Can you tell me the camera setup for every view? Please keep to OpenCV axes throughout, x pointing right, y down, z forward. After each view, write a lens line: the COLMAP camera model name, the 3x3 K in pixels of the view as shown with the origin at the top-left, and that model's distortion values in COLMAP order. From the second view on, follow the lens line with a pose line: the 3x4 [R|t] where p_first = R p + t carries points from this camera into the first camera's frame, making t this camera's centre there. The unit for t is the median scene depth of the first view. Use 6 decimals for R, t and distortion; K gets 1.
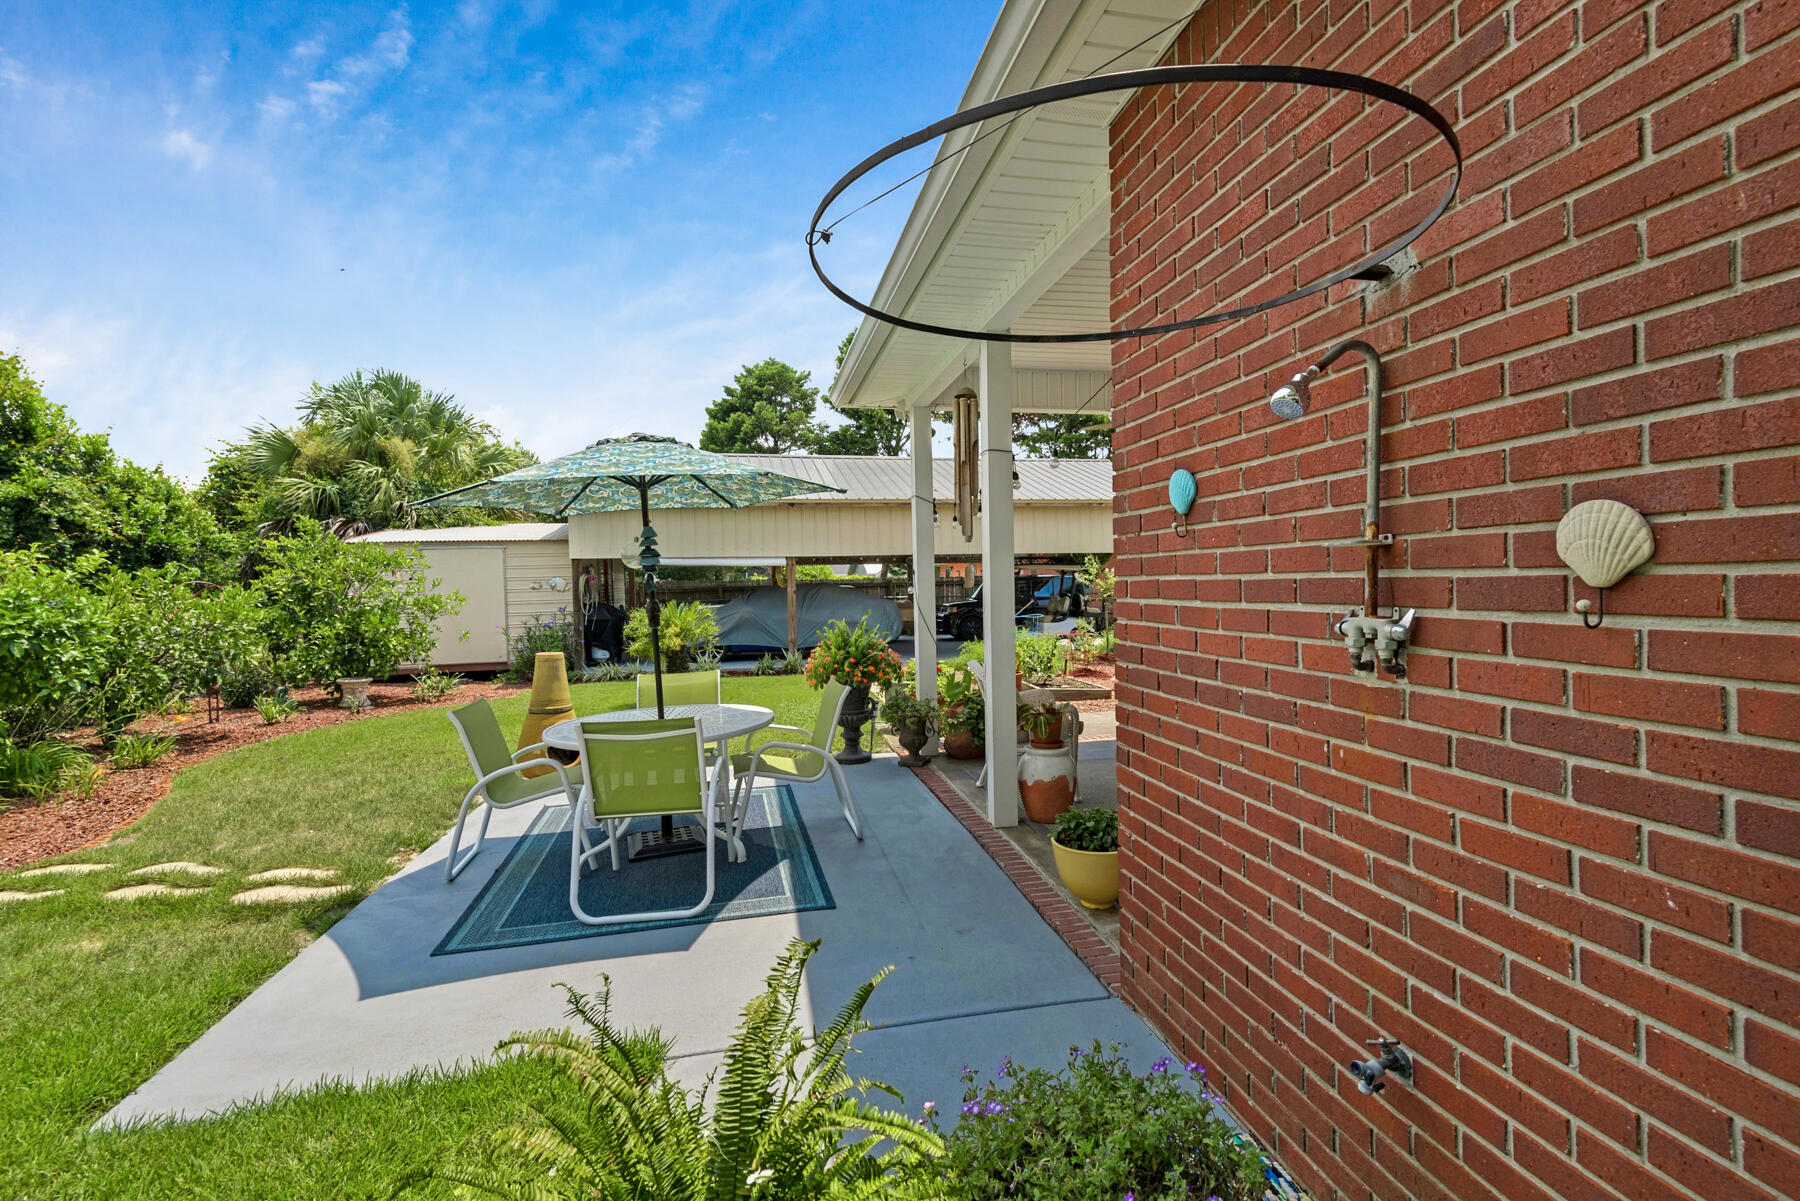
lens RADIAL K [[821.7, 0, 900.0], [0, 821.7, 600.5], [0, 0, 1]] dist [0.058141, -0.035238]
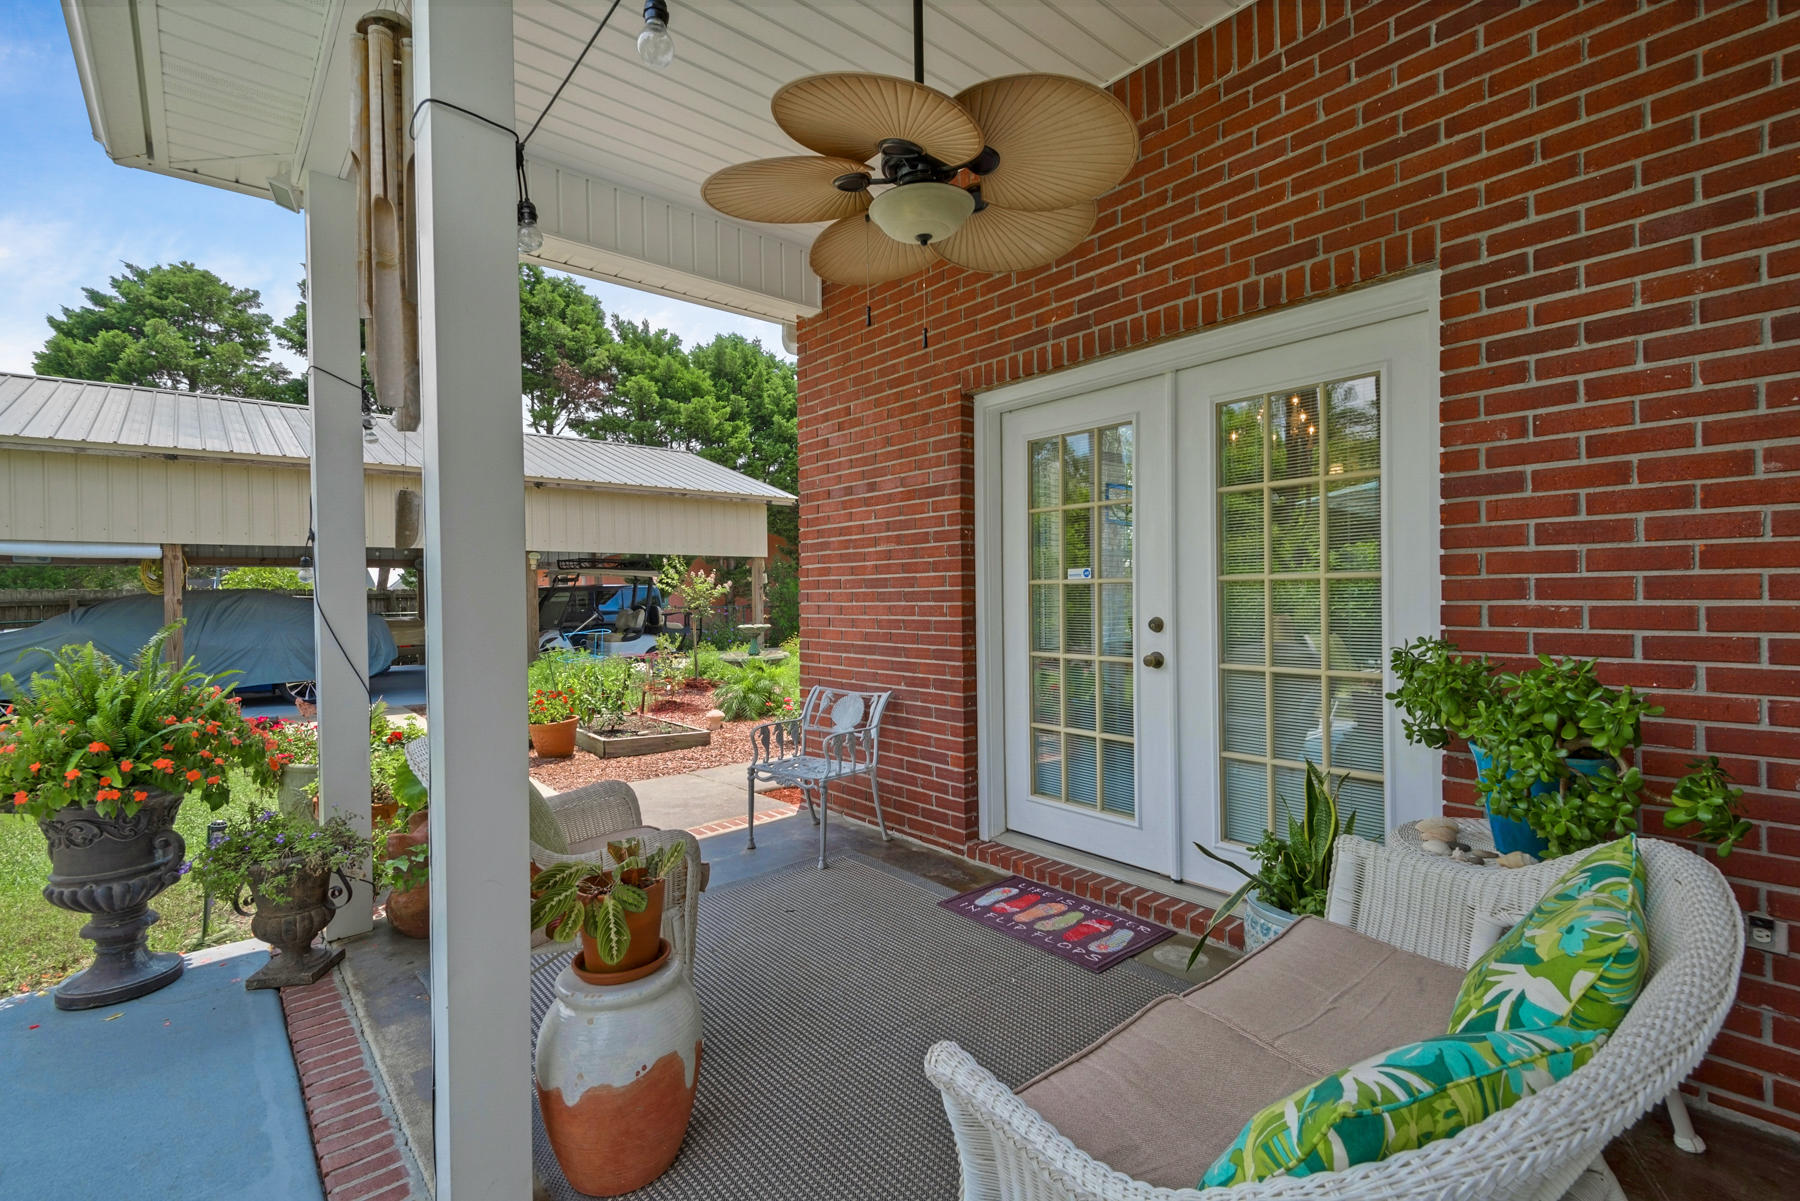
lens RADIAL K [[821.7, 0, 900.0], [0, 821.7, 600.5], [0, 0, 1]] dist [0.058141, -0.035238]
pose [[0.872820, 0.000725, 0.488041, 0.034177], [0.010259, 0.999751, -0.019834, 0.006379], [-0.487934, 0.022318, 0.872595, 0.200007]]
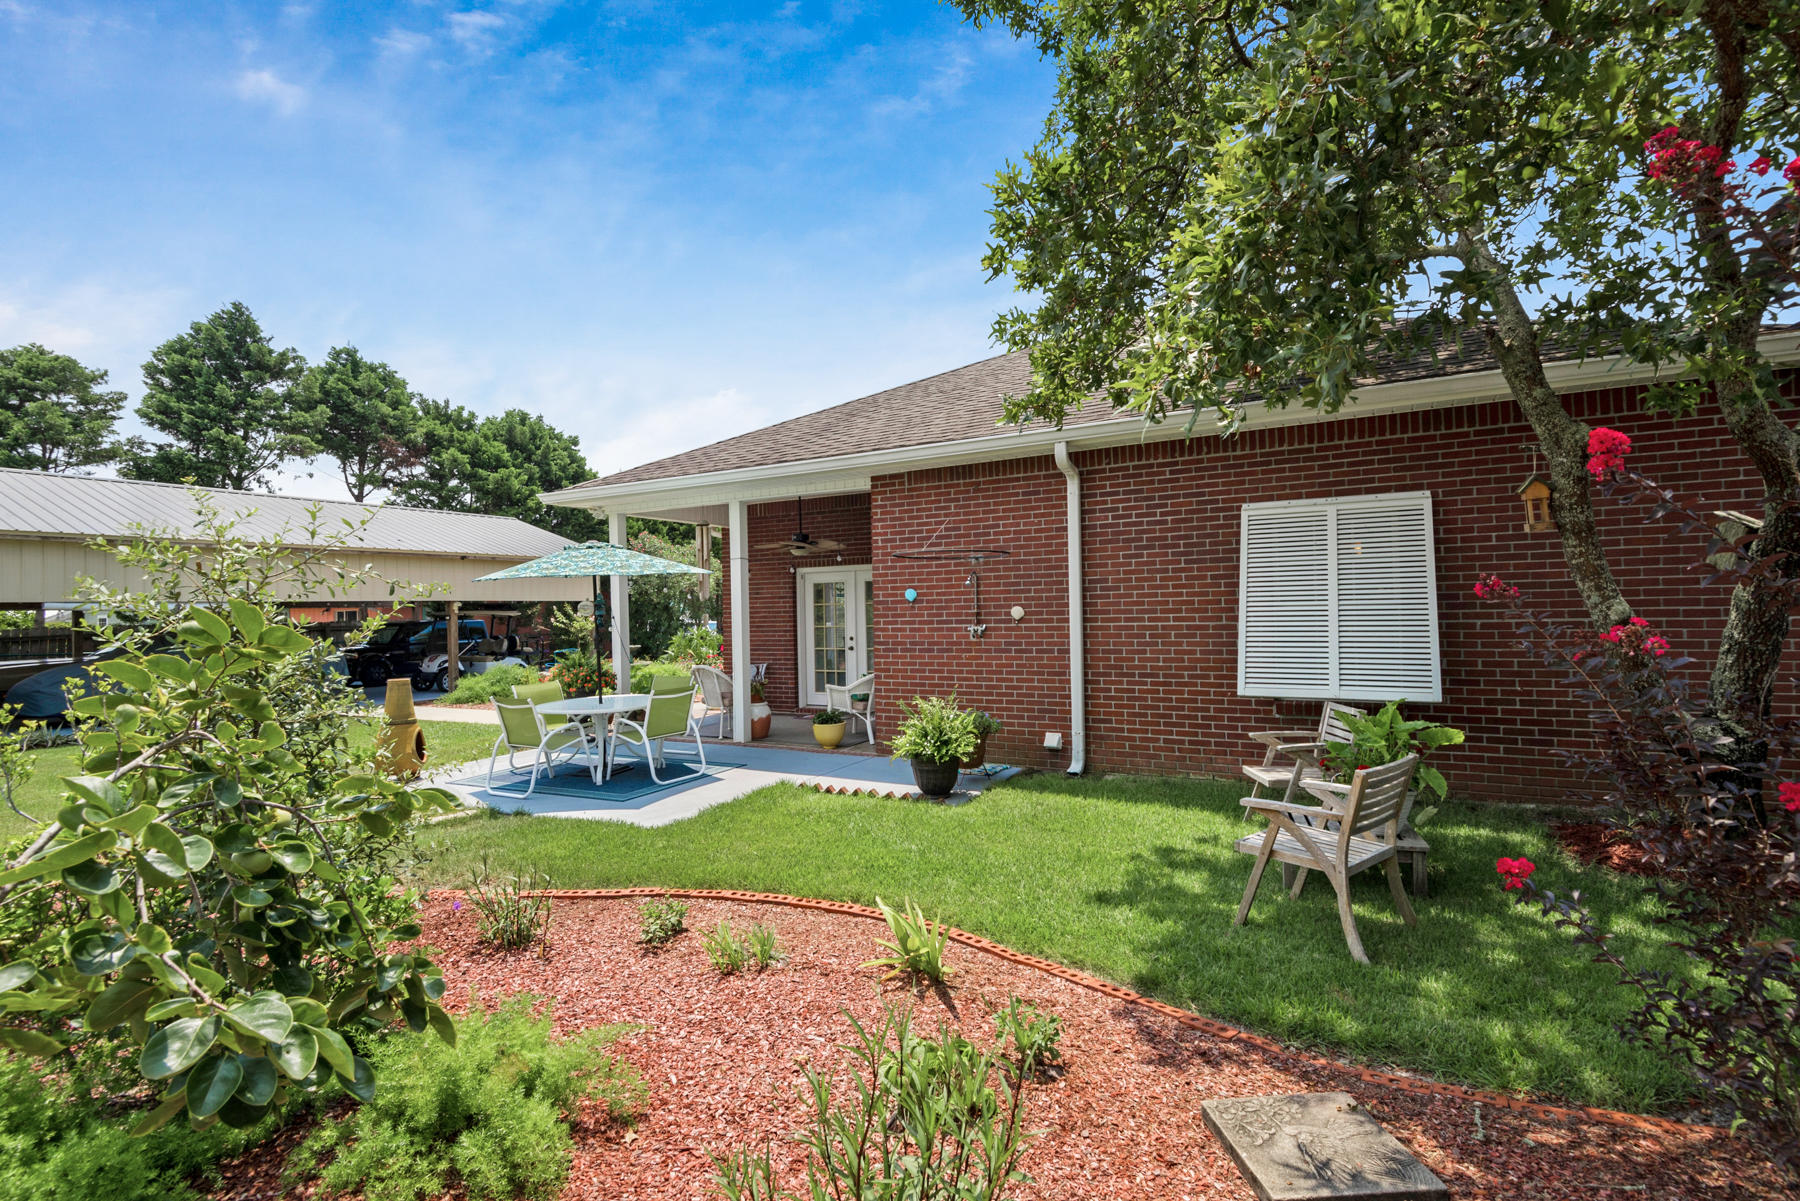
lens RADIAL K [[848.5, 0, 900.0], [0, 848.5, 600.5], [0, 0, 1]] dist [0.000358, 0.000078]
pose [[0.654076, 0.007679, 0.756390, -0.390866], [0.031146, 0.998827, -0.037073, 0.004255], [-0.755788, 0.047807, 0.653069, -0.215954]]
